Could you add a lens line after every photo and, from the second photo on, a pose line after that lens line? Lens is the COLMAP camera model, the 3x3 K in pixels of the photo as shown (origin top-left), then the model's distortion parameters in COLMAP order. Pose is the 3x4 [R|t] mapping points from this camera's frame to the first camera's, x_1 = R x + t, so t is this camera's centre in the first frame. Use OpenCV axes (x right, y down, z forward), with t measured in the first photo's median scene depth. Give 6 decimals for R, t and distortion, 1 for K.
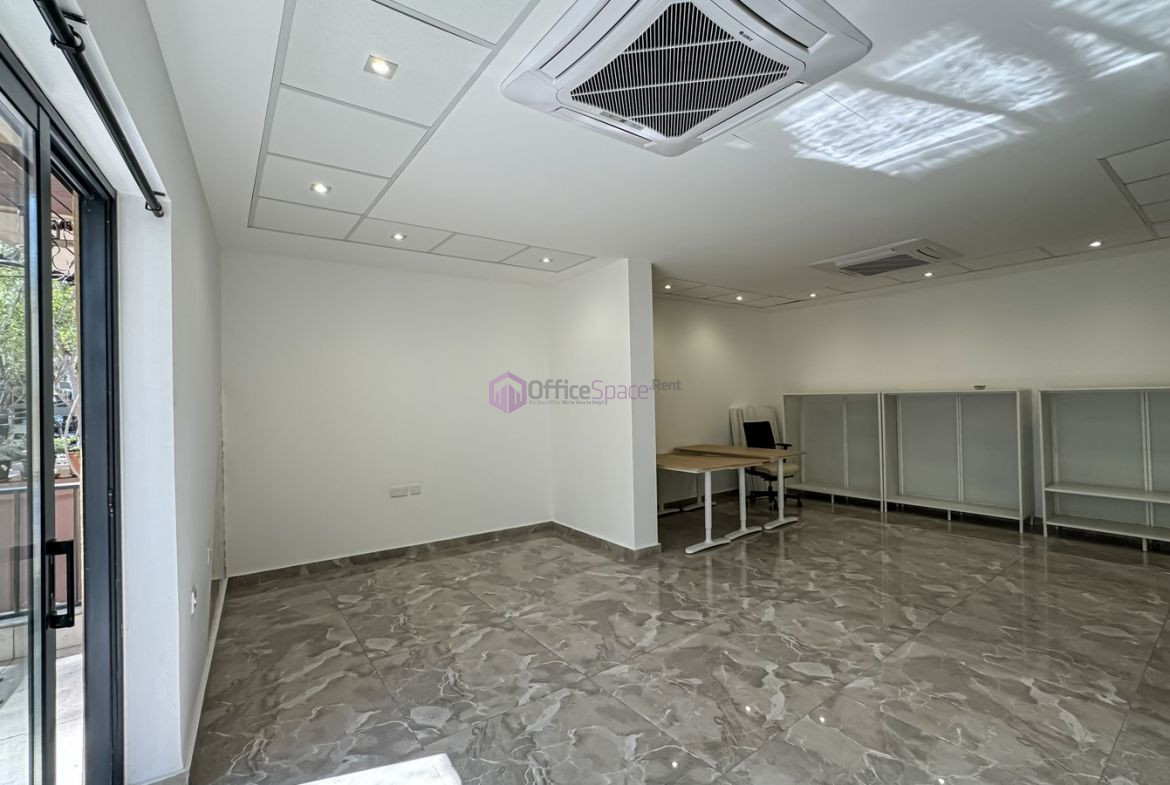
lens RADIAL K [[507.2, 0, 584.1], [0, 507.2, 391.5], [0, 0, 1]] dist [-0.032566, 0.015673]
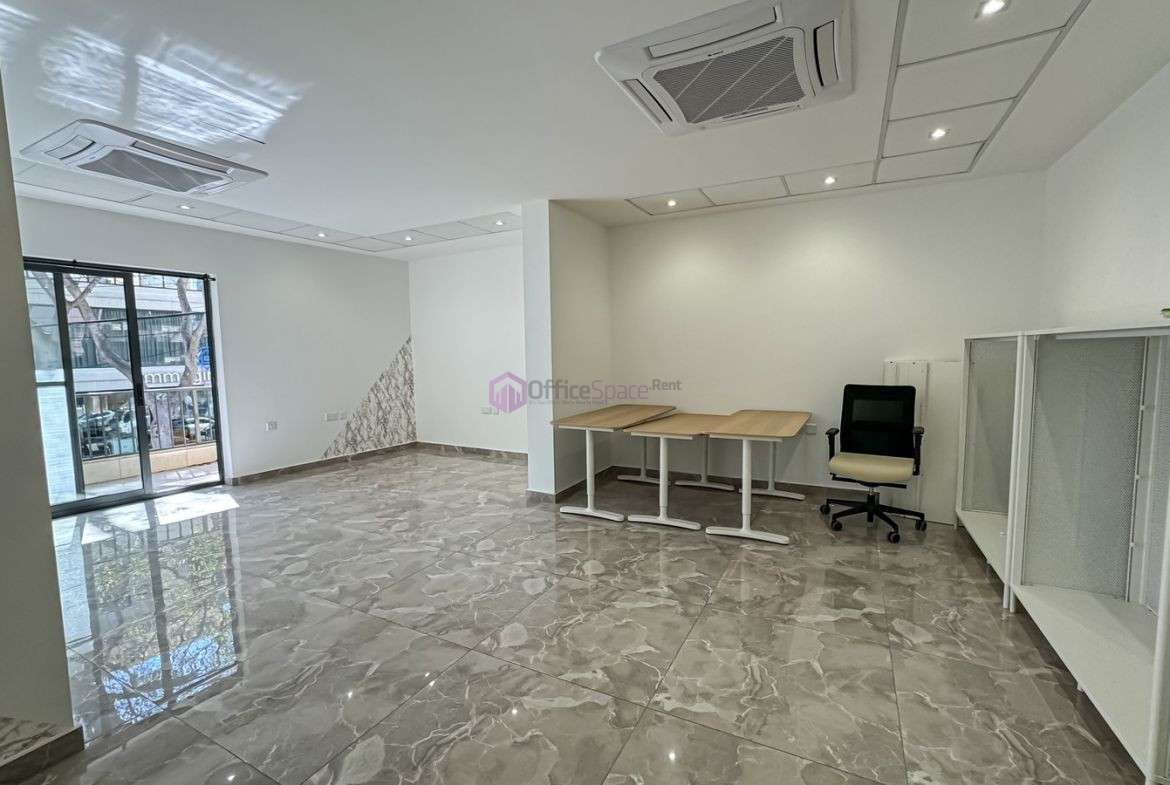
lens RADIAL K [[507.2, 0, 587.5], [0, 507.2, 395.7], [0, 0, 1]] dist [-0.032566, 0.015673]
pose [[0.440271, 0.093872, -0.892944, 1.522667], [0.015900, 0.993549, 0.112287, 0.002045], [0.897724, -0.063635, 0.435938, 0.937433]]
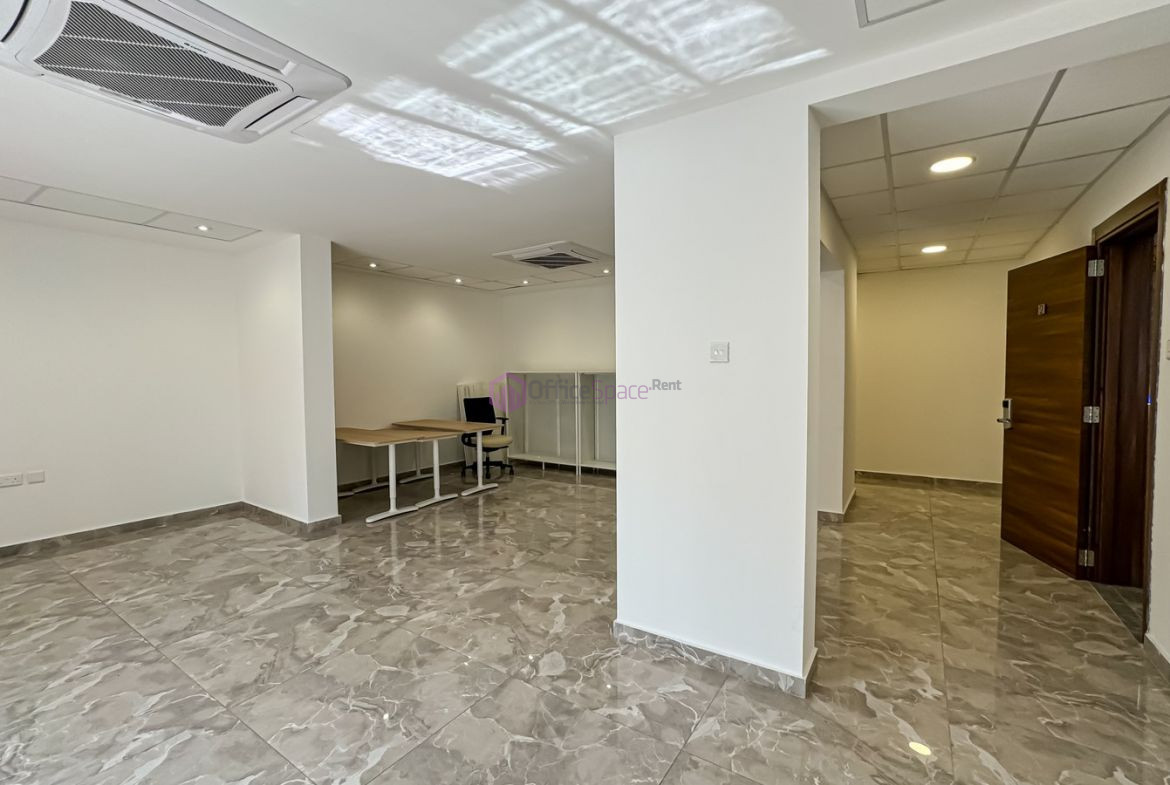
lens RADIAL K [[507.2, 0, 580.5], [0, 507.2, 390.4], [0, 0, 1]] dist [-0.032566, 0.015673]
pose [[0.940920, 0.000533, 0.338628, 0.388074], [-0.015966, 0.998957, 0.042789, -0.010871], [-0.338251, -0.045667, 0.939947, -0.180711]]
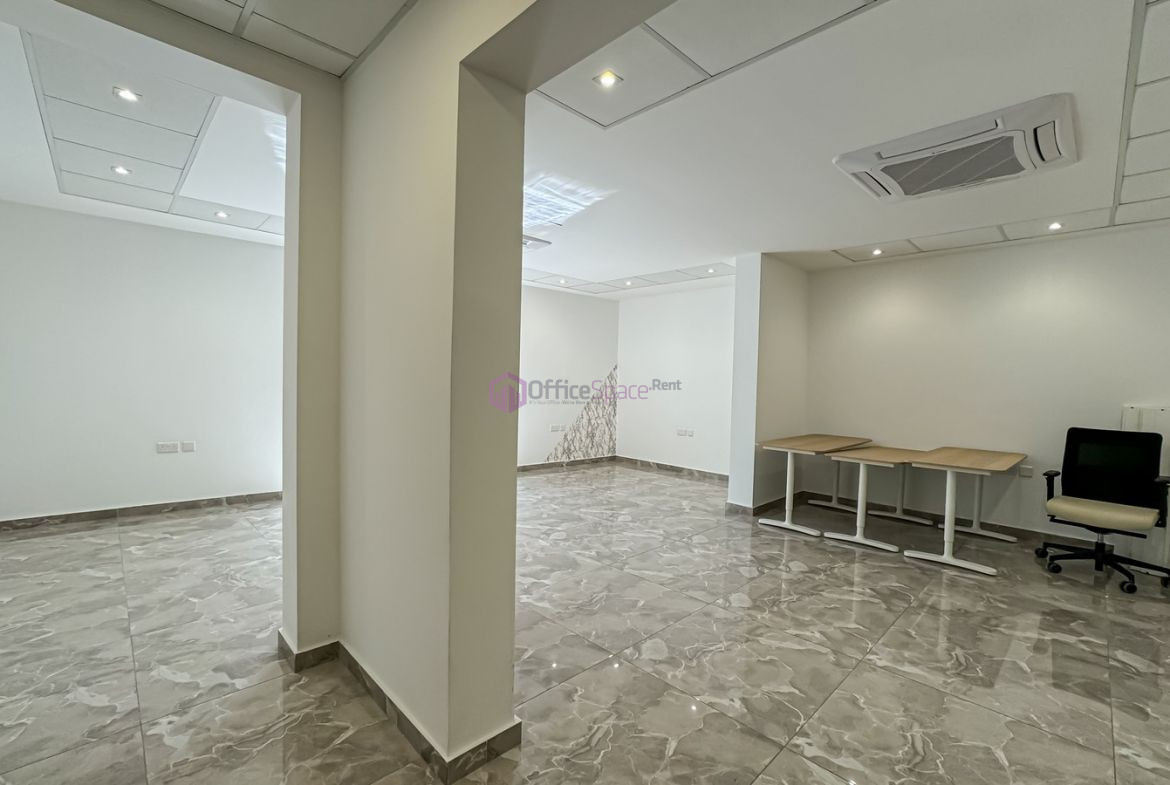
lens RADIAL K [[507.2, 0, 590.4], [0, 507.2, 396.2], [0, 0, 1]] dist [-0.032566, 0.015673]
pose [[0.143724, 0.056737, -0.987990, 1.730781], [-0.016165, 0.998357, 0.054981, 0.001149], [0.989486, 0.008069, 0.144405, 0.710381]]
